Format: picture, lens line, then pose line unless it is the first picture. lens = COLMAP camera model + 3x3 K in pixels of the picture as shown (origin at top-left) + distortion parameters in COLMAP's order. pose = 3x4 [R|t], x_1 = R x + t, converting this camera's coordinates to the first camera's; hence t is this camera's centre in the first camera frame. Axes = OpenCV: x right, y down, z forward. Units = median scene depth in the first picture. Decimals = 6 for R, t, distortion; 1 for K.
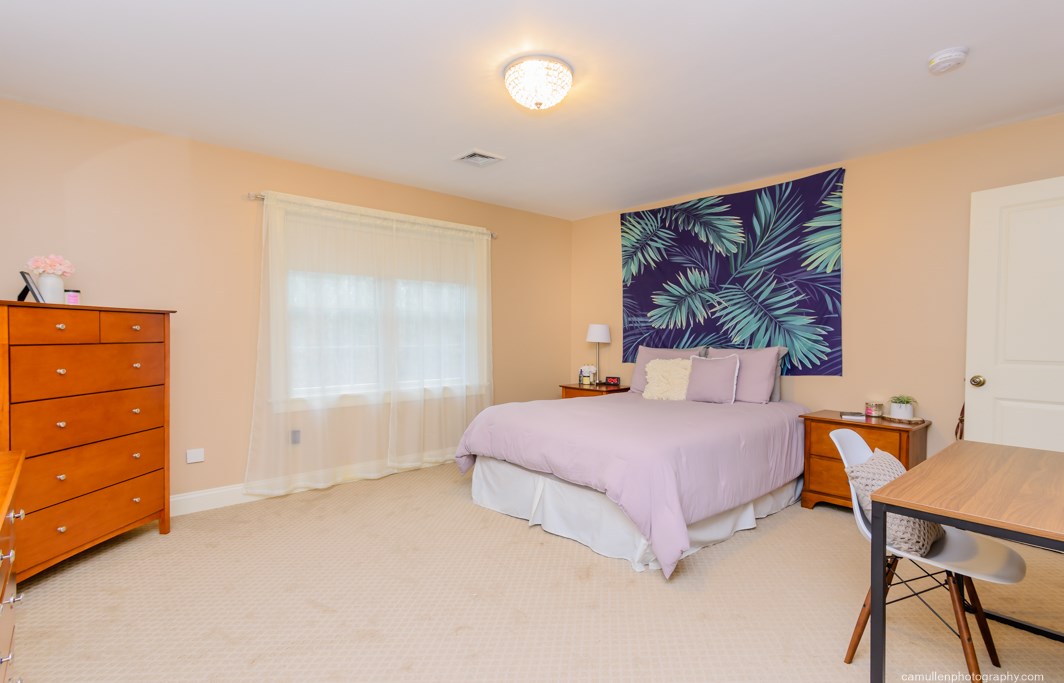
lens RADIAL K [[495.5, 0, 532.0], [0, 495.5, 341.5], [0, 0, 1]] dist [0.032671, 0.000137]
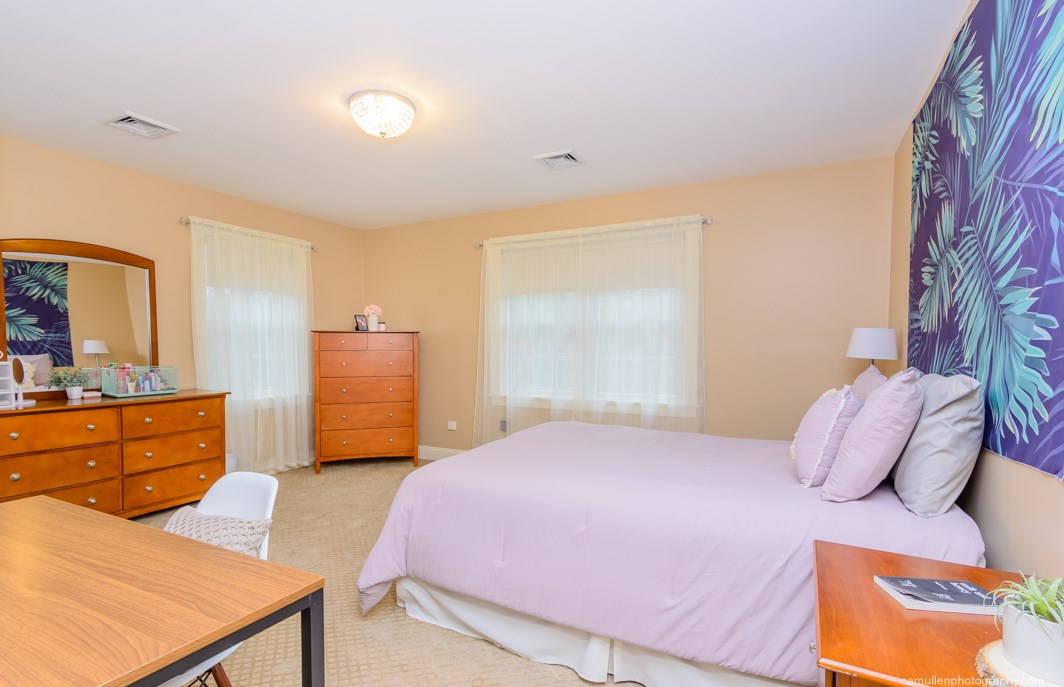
lens RADIAL K [[509.3, 0, 533.5], [0, 509.3, 361.1], [0, 0, 1]] dist [0.019759, 0.000062]
pose [[0.383698, 0.024727, -0.923128, 0.718235], [-0.012464, 0.999689, 0.021597, -0.004224], [0.923375, 0.003219, 0.383886, 0.535931]]
